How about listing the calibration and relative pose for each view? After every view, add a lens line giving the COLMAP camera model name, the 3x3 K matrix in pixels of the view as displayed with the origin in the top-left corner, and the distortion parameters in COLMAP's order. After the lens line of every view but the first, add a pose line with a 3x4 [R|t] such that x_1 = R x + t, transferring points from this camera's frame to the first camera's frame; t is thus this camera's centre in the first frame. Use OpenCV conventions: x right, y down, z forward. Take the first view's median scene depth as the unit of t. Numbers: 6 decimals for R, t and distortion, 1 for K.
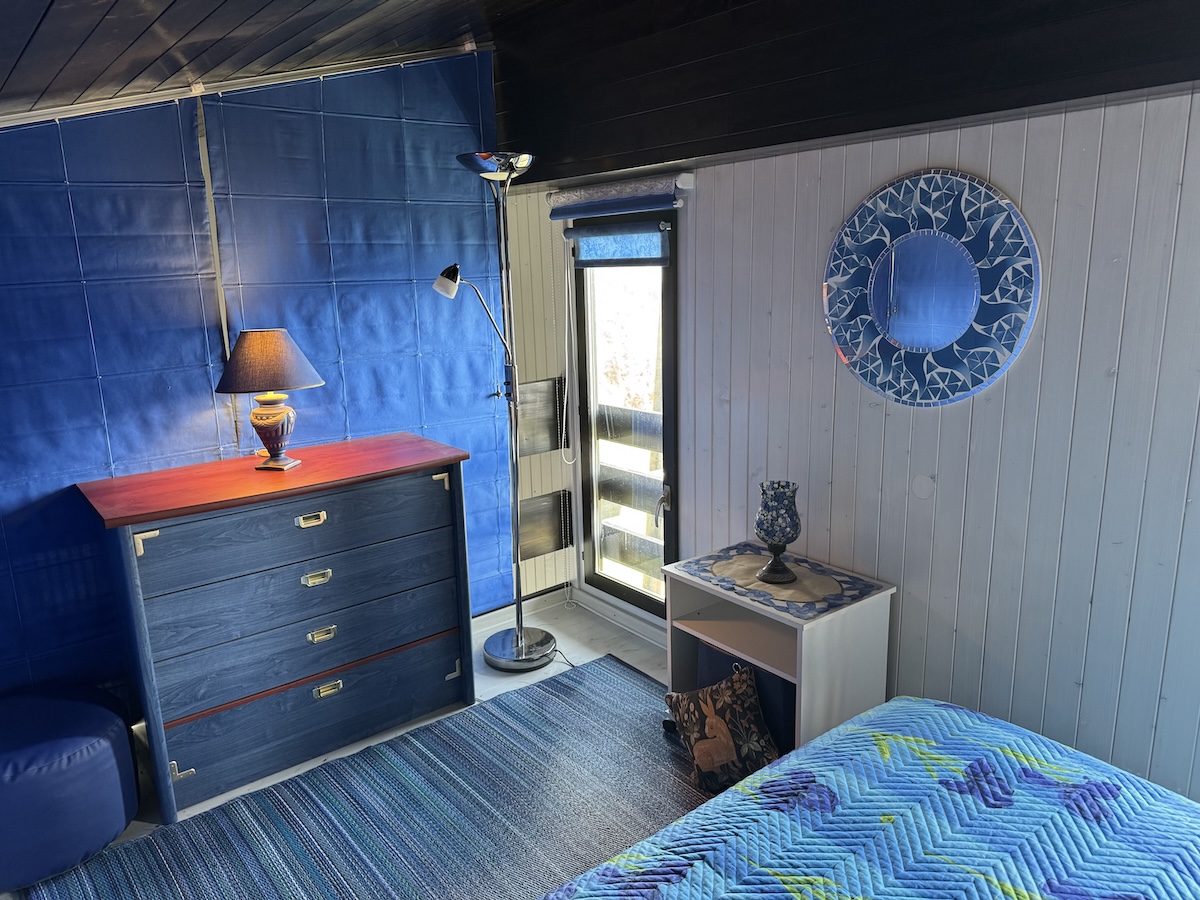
lens RADIAL K [[840.3, 0, 597.1], [0, 840.3, 458.6], [0, 0, 1]] dist [0.042393, -0.054437]
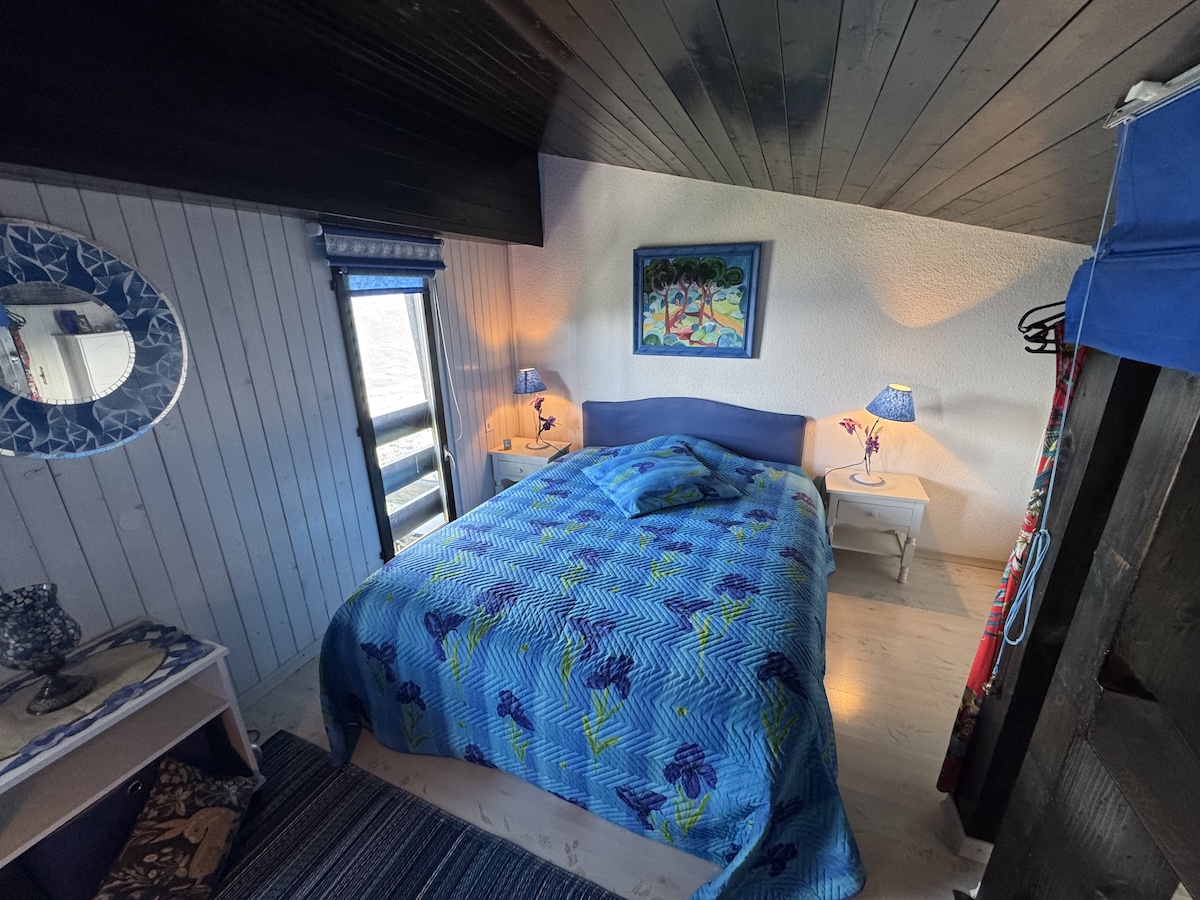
lens RADIAL K [[478.6, 0, 601.8], [0, 478.6, 452.8], [0, 0, 1]] dist [-0.003805, 0.000419]
pose [[-0.487403, -0.234792, 0.841018, -0.428715], [0.233991, 0.892821, 0.384861, -0.144708], [-0.841241, 0.384373, -0.380224, 0.699339]]
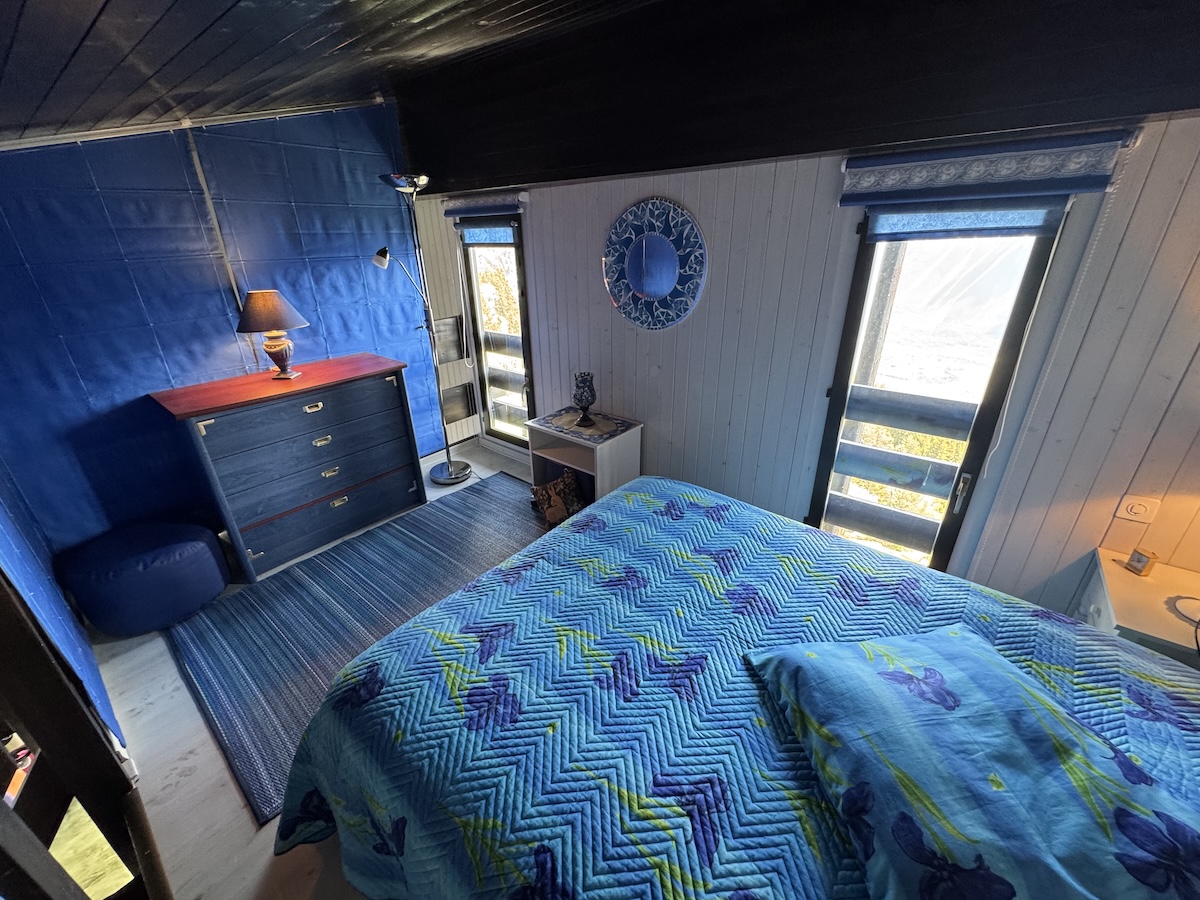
lens RADIAL K [[478.6, 0, 600.7], [0, 478.6, 451.2], [0, 0, 1]] dist [-0.003805, 0.000419]
pose [[0.975964, -0.078174, 0.203429, 0.024814], [0.038500, 0.980615, 0.192125, -0.004449], [-0.214505, -0.179675, 0.960055, -0.067381]]
